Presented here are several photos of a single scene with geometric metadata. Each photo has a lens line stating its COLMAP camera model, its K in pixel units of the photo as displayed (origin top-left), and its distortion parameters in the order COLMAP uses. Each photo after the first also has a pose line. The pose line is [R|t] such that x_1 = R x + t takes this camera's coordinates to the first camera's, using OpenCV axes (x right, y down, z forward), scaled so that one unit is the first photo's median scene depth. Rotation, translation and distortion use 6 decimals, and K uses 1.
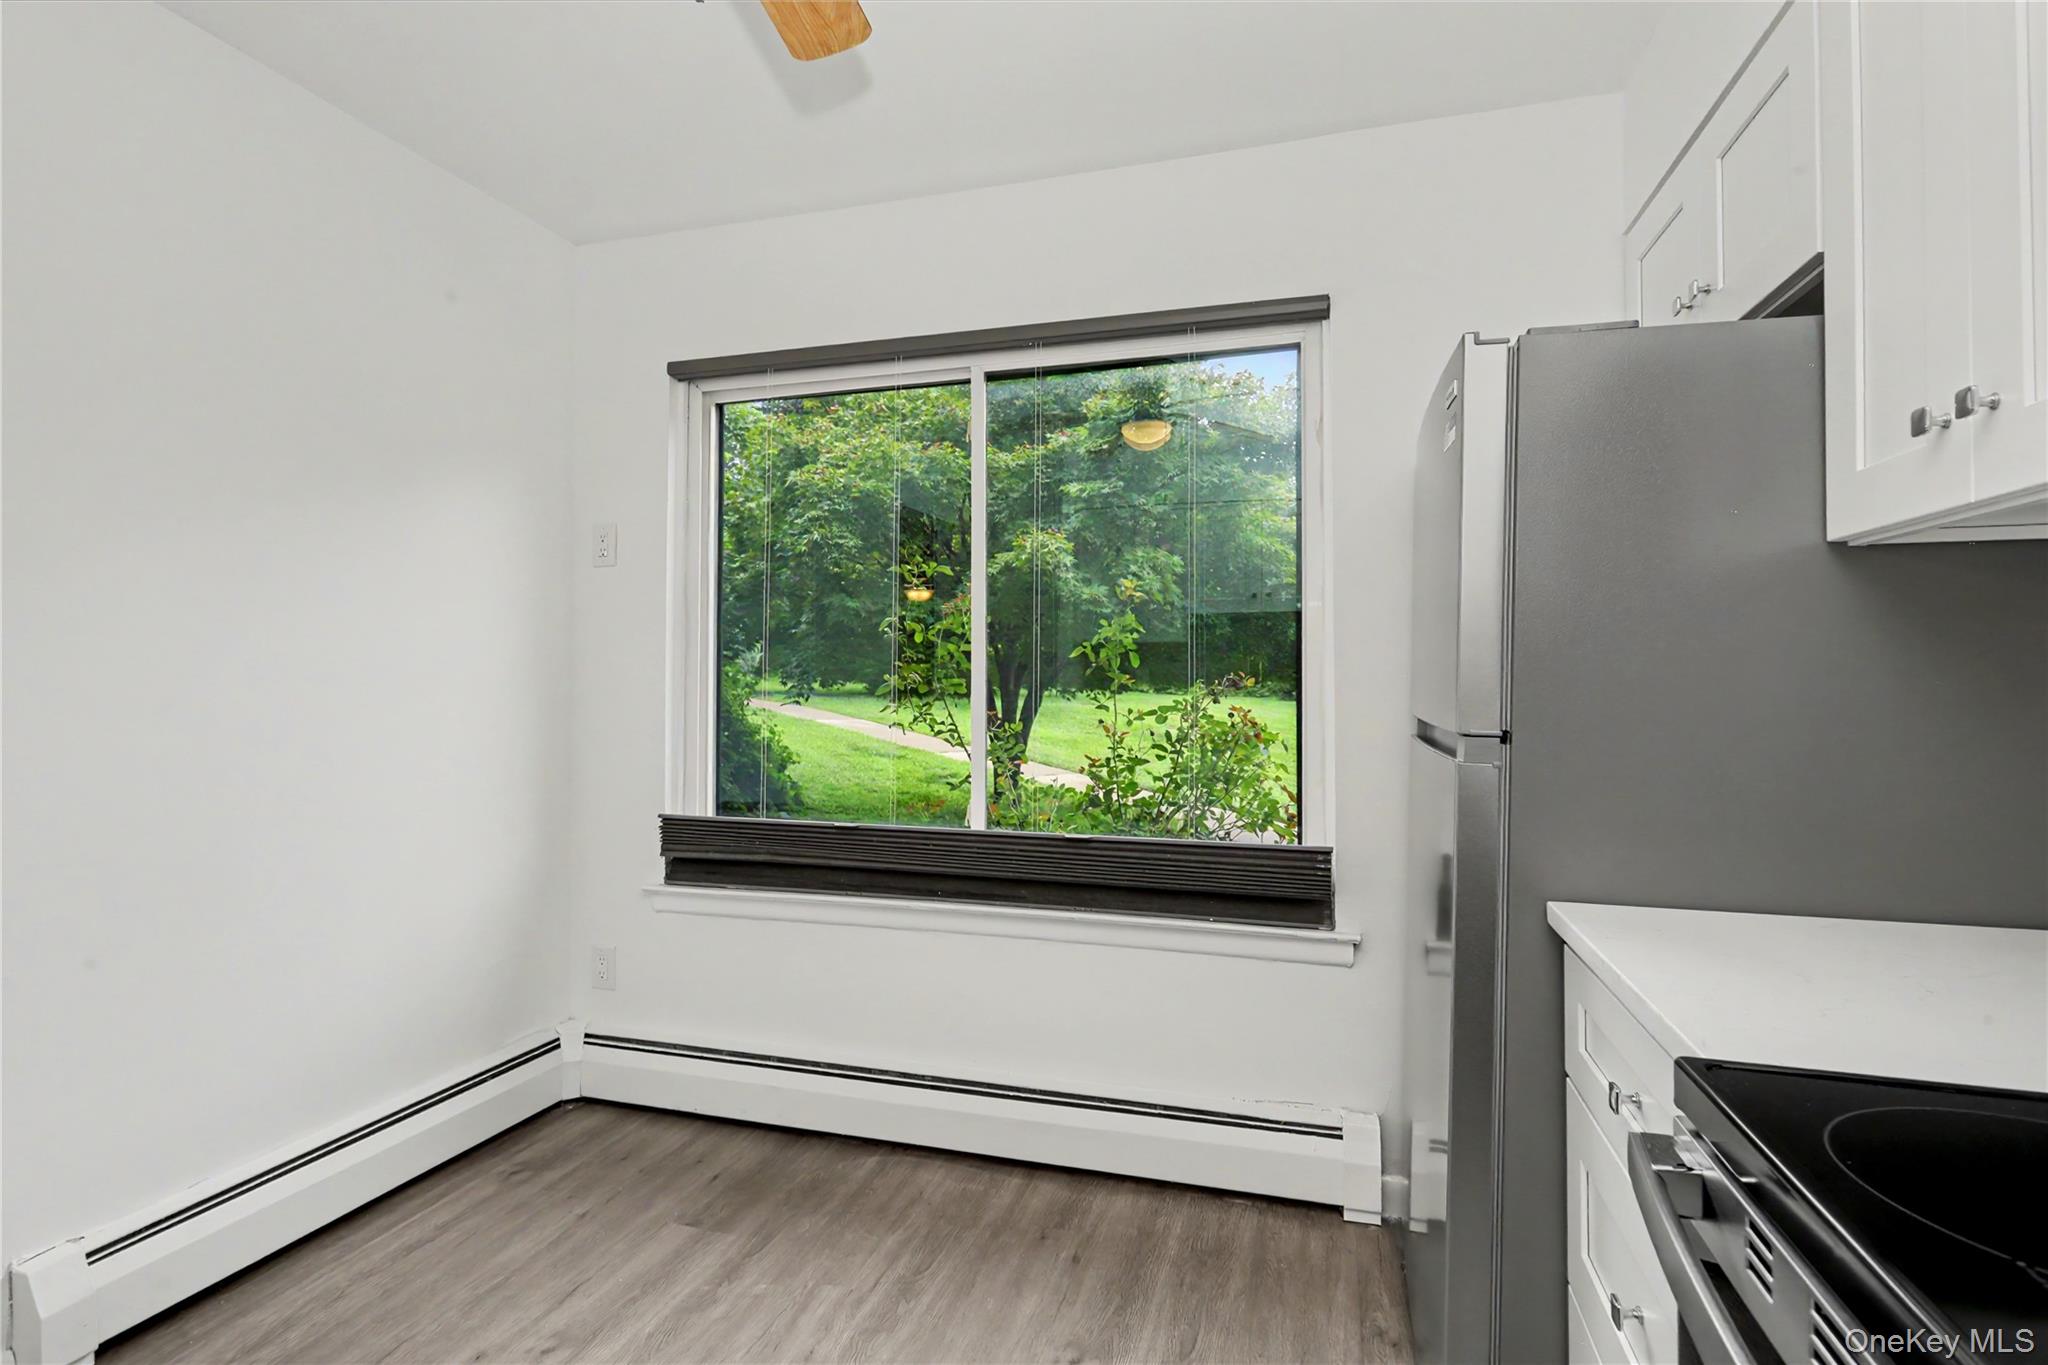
lens RADIAL K [[996.7, 0, 1022.7], [0, 996.7, 672.4], [0, 0, 1]] dist [-0.006818, 0.002385]
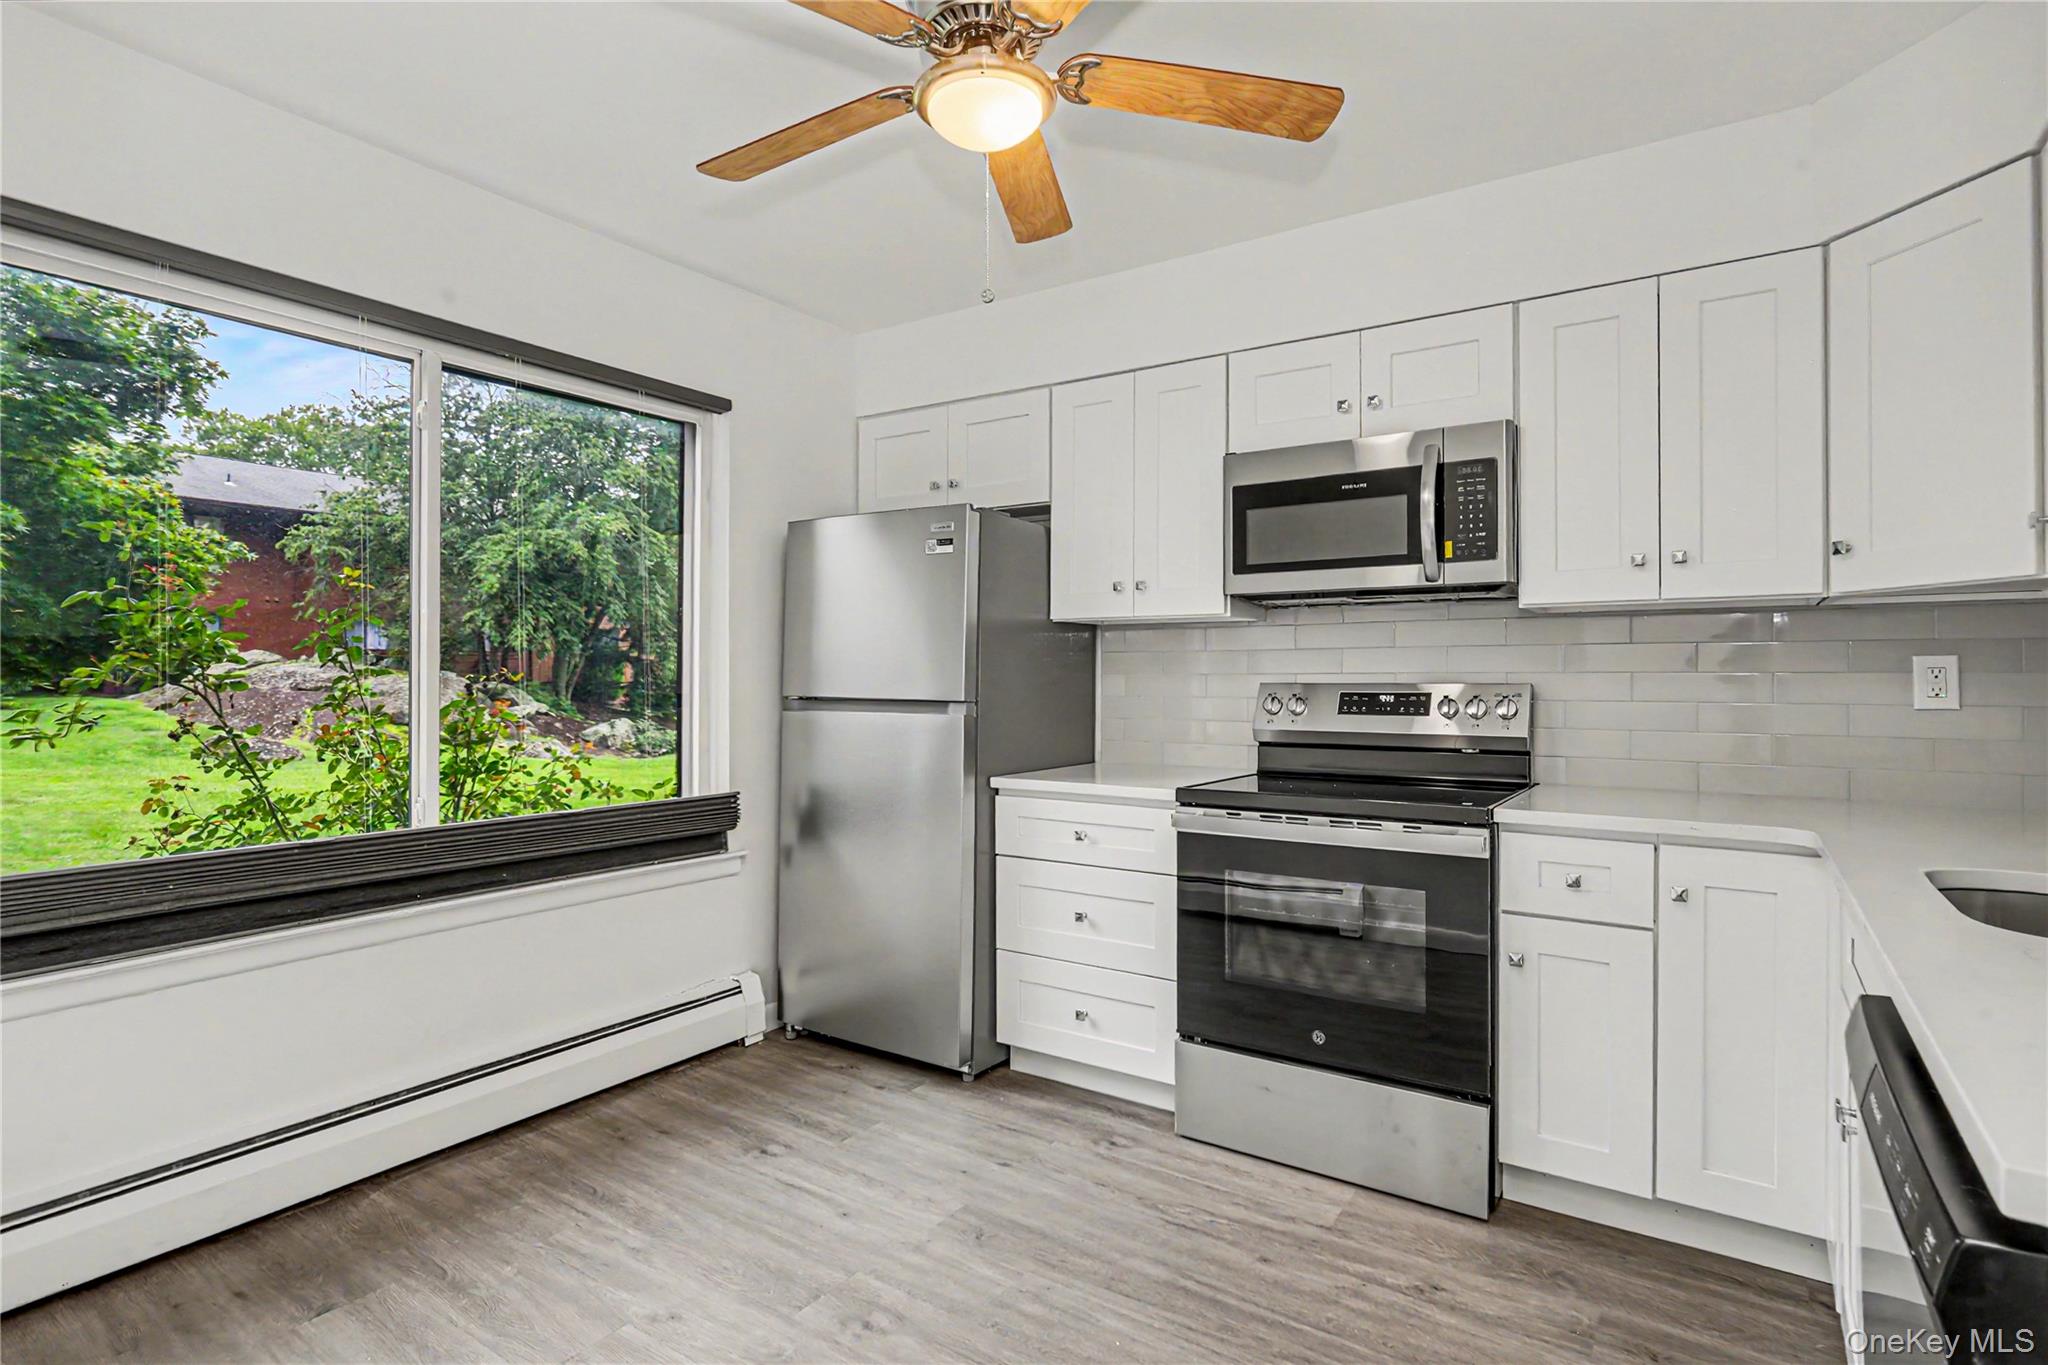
lens RADIAL K [[1062.0, 0, 1016.8], [0, 1062.0, 675.2], [0, 0, 1]] dist [0.019908, 0.002319]
pose [[0.299458, -0.001056, 0.954109, -1.060134], [-0.006777, 0.999972, 0.003234, 0.002162], [-0.954086, -0.007435, 0.299442, 0.163402]]
